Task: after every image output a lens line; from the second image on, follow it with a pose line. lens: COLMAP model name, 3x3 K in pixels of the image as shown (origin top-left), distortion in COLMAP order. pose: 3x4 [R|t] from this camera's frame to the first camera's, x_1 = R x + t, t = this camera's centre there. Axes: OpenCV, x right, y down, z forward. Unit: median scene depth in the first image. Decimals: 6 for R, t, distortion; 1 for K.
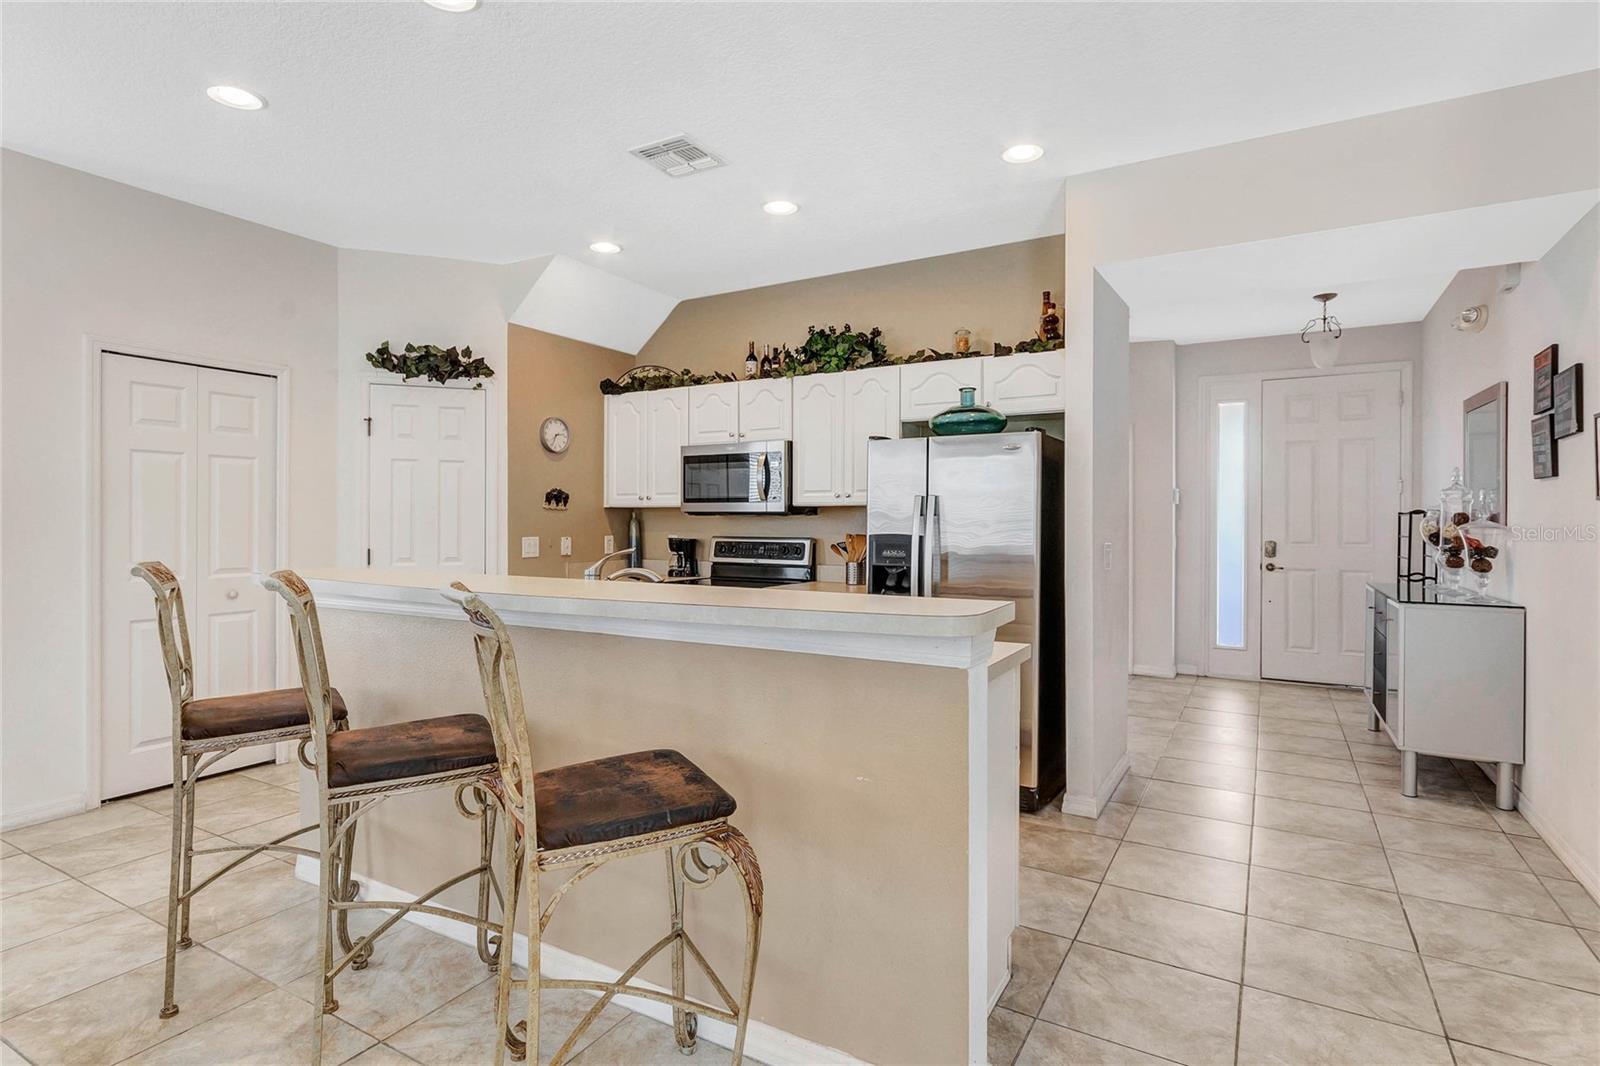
lens RADIAL K [[807.7, 0, 804.3], [0, 807.7, 509.3], [0, 0, 1]] dist [0.012018, 0.000371]
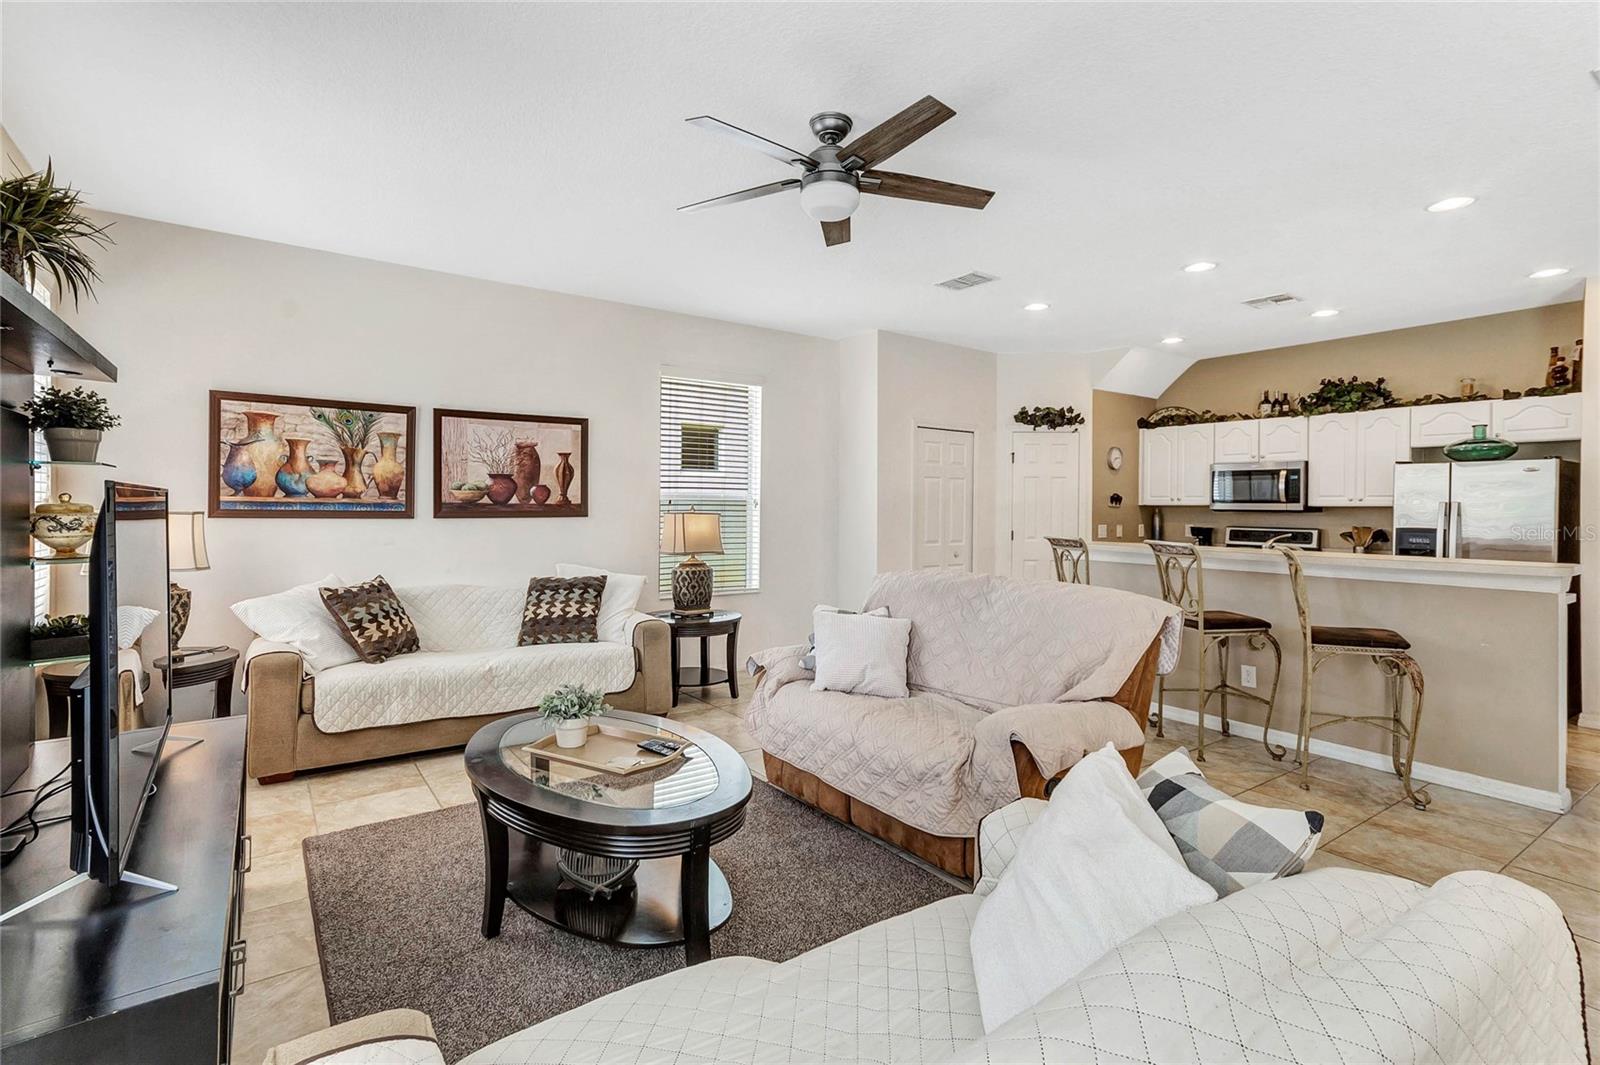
lens RADIAL K [[764.3, 0, 807.4], [0, 764.3, 502.5], [0, 0, 1]] dist [-0.000155, 0.019055]
pose [[0.917638, 0.002960, -0.397406, -0.291302], [0.000132, 0.999970, 0.007753, -0.021506], [0.397417, -0.007167, 0.917610, -0.606304]]
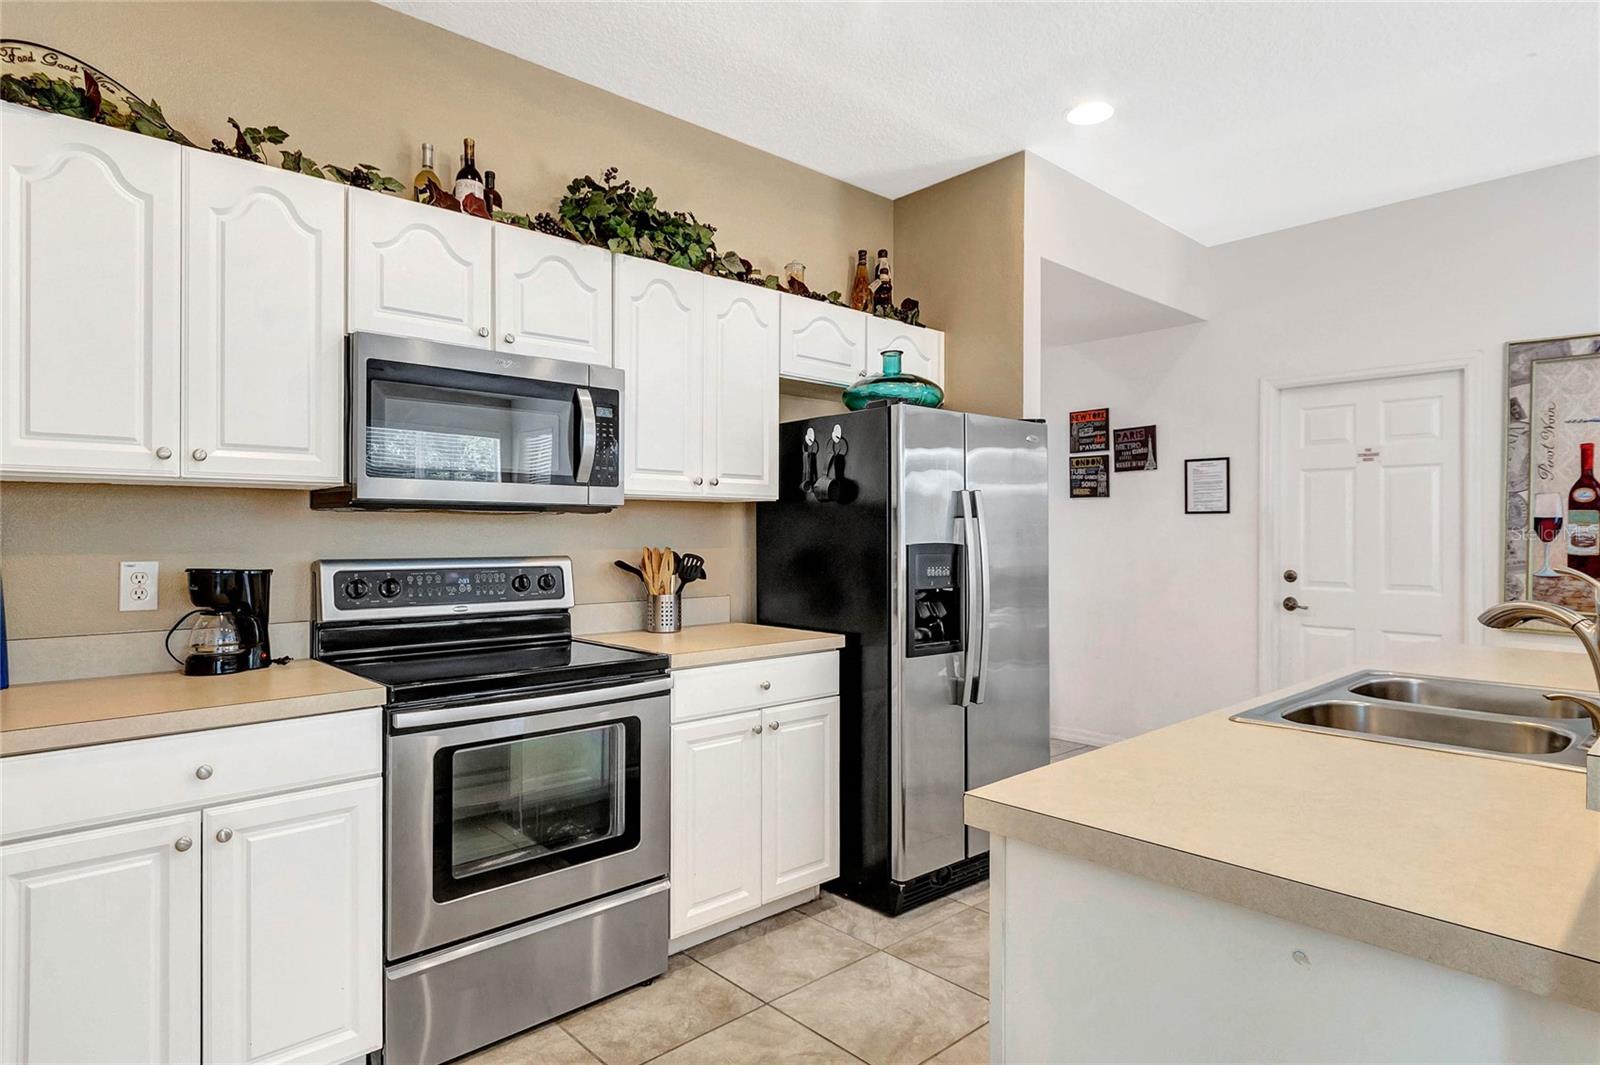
lens RADIAL K [[892.5, 0, 800.0], [0, 892.5, 532.5], [0, 0, 1]] dist [0.000118, 0.000254]
pose [[0.296526, -0.002428, 0.955022, -0.540518], [-0.015099, 0.999860, 0.007230, 0.013826], [-0.954906, -0.016564, 0.296447, 0.716550]]
